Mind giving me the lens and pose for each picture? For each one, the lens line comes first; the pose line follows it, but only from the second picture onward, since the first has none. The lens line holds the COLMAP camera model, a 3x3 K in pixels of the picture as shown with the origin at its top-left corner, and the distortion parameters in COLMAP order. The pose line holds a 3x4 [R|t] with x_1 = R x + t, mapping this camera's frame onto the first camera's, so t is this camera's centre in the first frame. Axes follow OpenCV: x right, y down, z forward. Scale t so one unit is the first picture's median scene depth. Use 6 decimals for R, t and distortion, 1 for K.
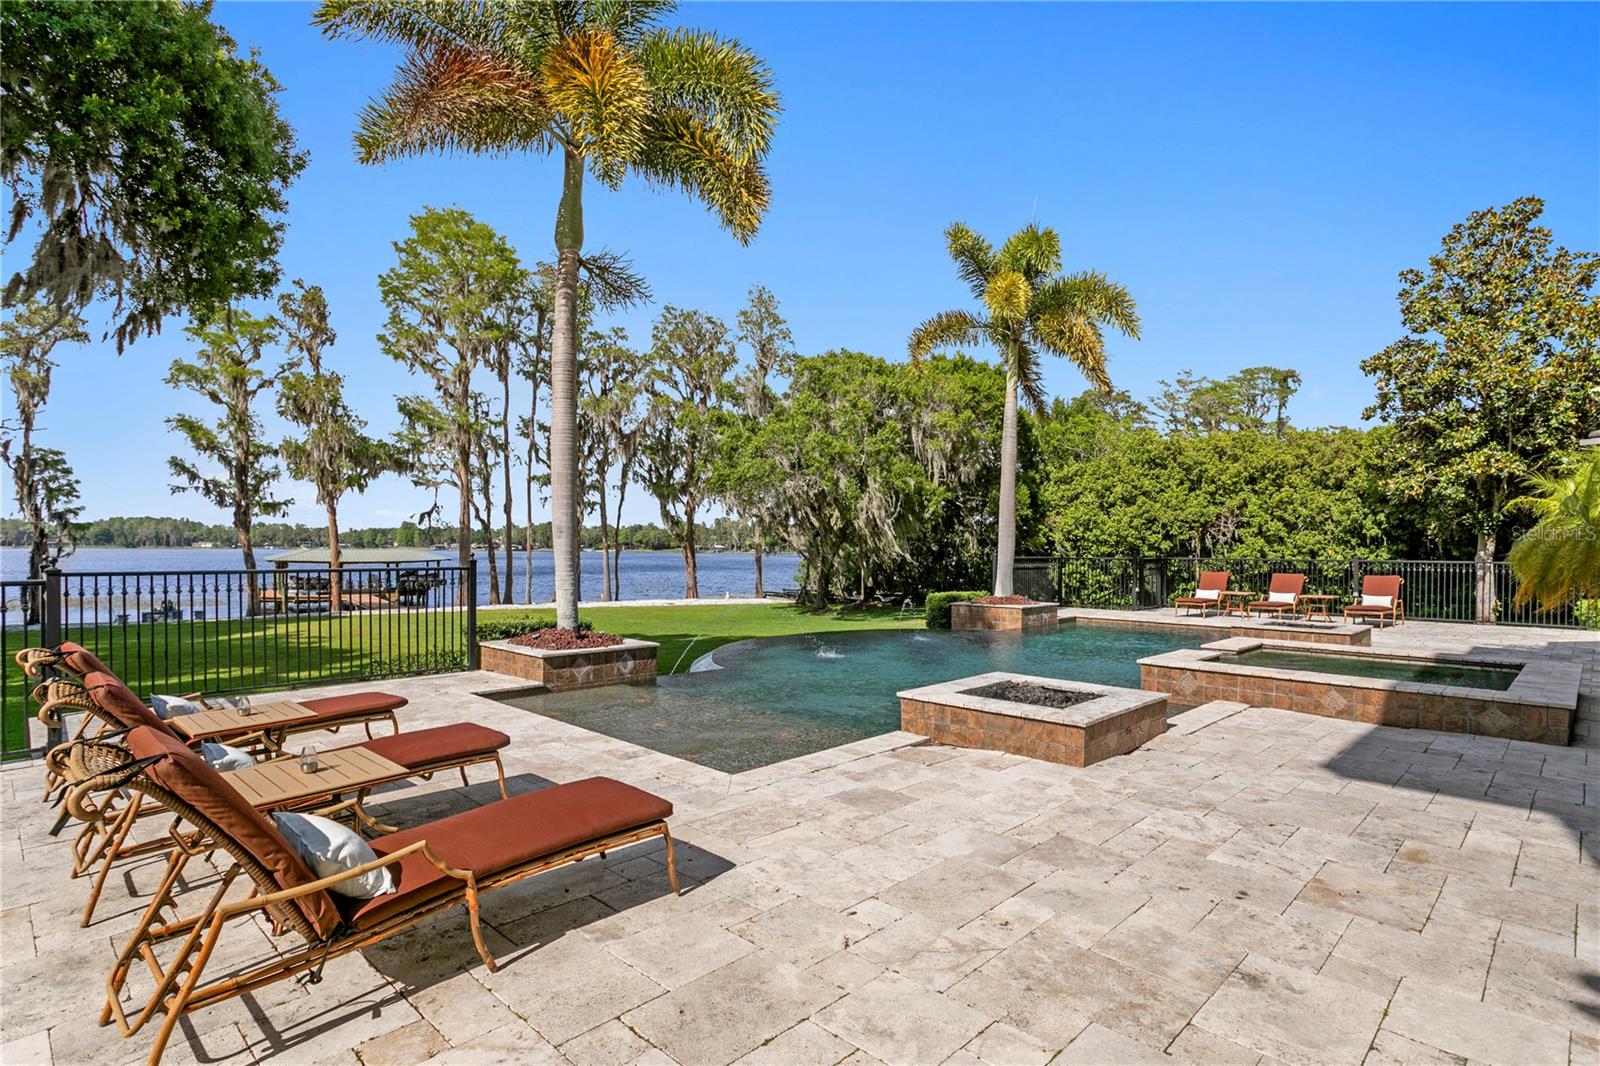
lens RADIAL K [[808.4, 0, 796.9], [0, 808.4, 582.0], [0, 0, 1]] dist [-0.010365, 0.005509]
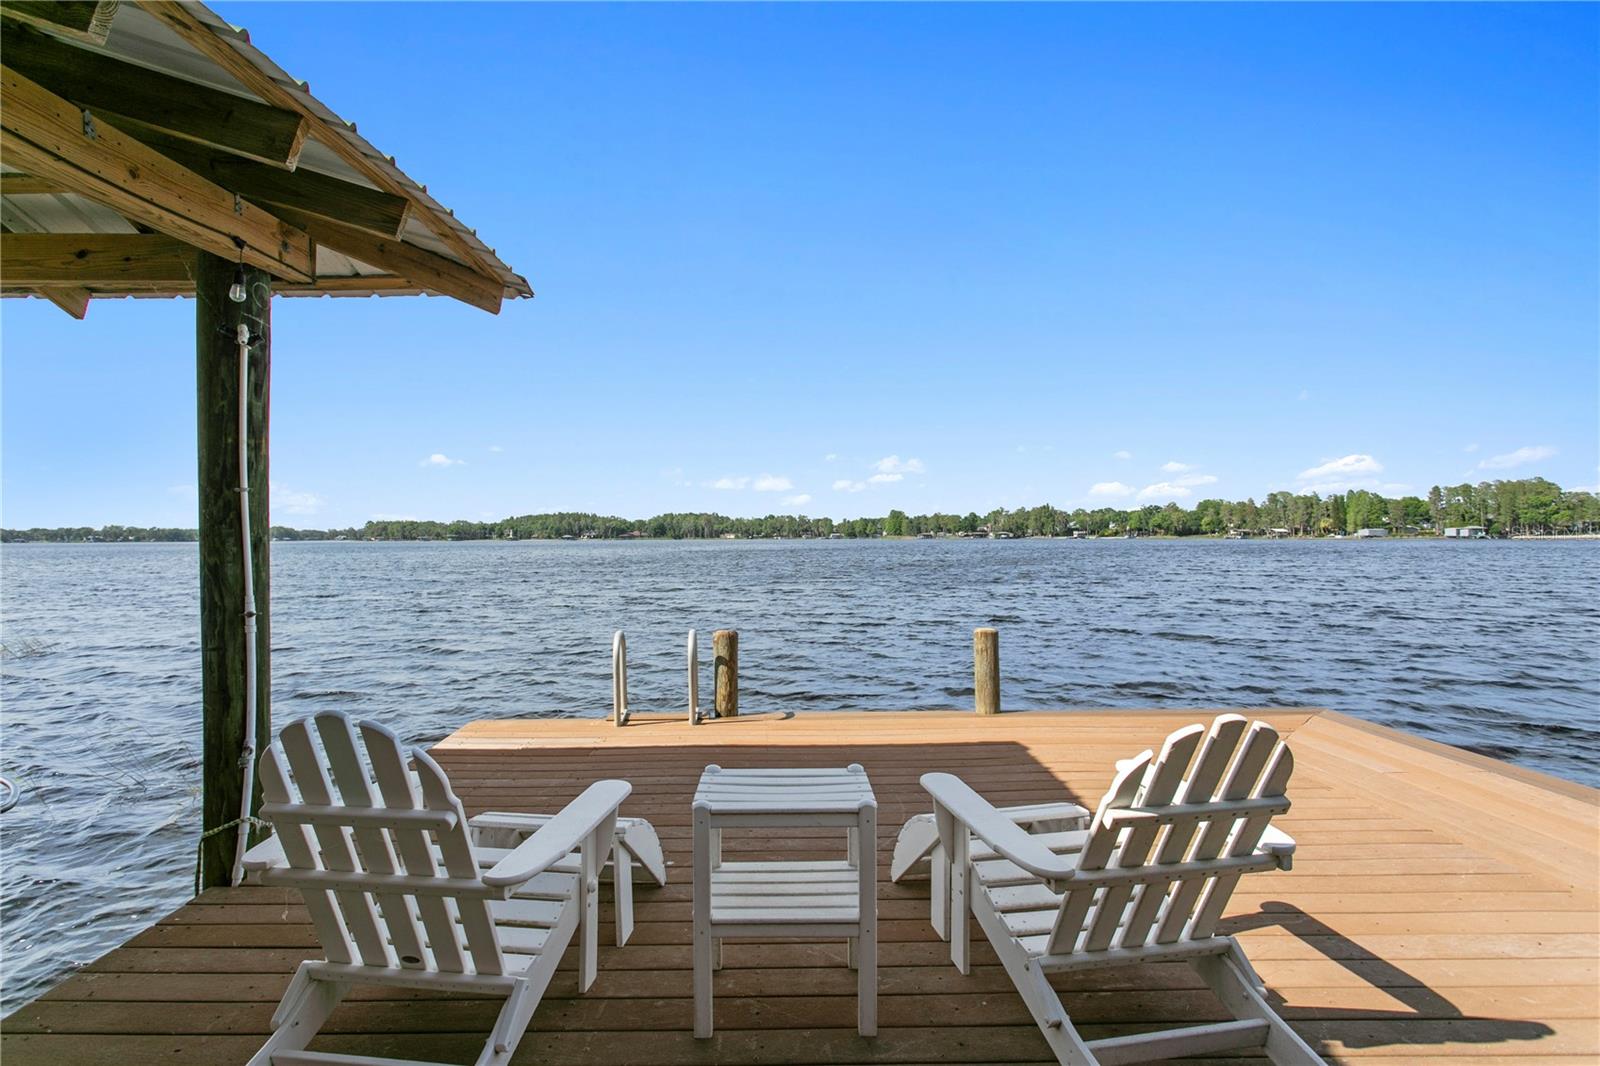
lens RADIAL K [[808.4, 0, 801.1], [0, 808.4, 541.9], [0, 0, 1]] dist [-0.010365, 0.005509]
pose [[0.845759, -0.006685, -0.533523, -0.764406], [-0.013869, 0.999308, -0.034506, -0.017459], [0.533385, 0.036583, 0.845081, 1.499572]]
